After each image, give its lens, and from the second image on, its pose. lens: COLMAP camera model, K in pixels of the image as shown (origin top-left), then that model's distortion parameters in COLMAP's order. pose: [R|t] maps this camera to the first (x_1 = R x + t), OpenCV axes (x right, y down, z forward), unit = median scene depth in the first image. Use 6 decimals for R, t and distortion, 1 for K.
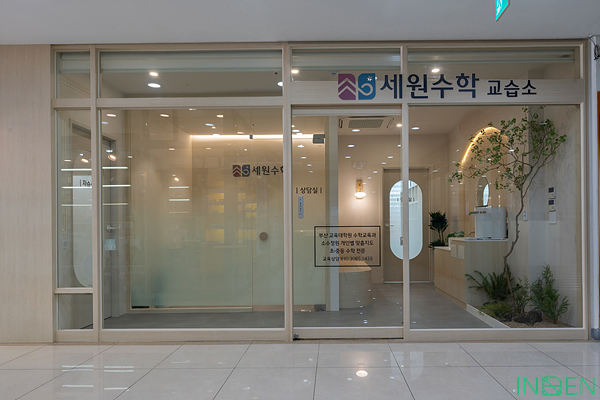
lens RADIAL K [[360.2, 0, 300.8], [0, 360.2, 218.3], [0, 0, 1]] dist [0.000358, -0.000107]
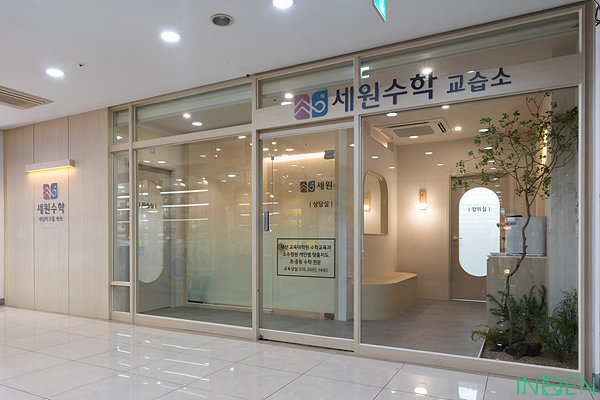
lens RADIAL K [[346.7, 0, 299.9], [0, 346.7, 231.2], [0, 0, 1]] dist [-0.000373, 0.000023]
pose [[0.915039, 0.000019, -0.403366, 0.528737], [0.002069, 0.999987, 0.004742, -0.004757], [0.403361, -0.005174, 0.915027, 0.063081]]
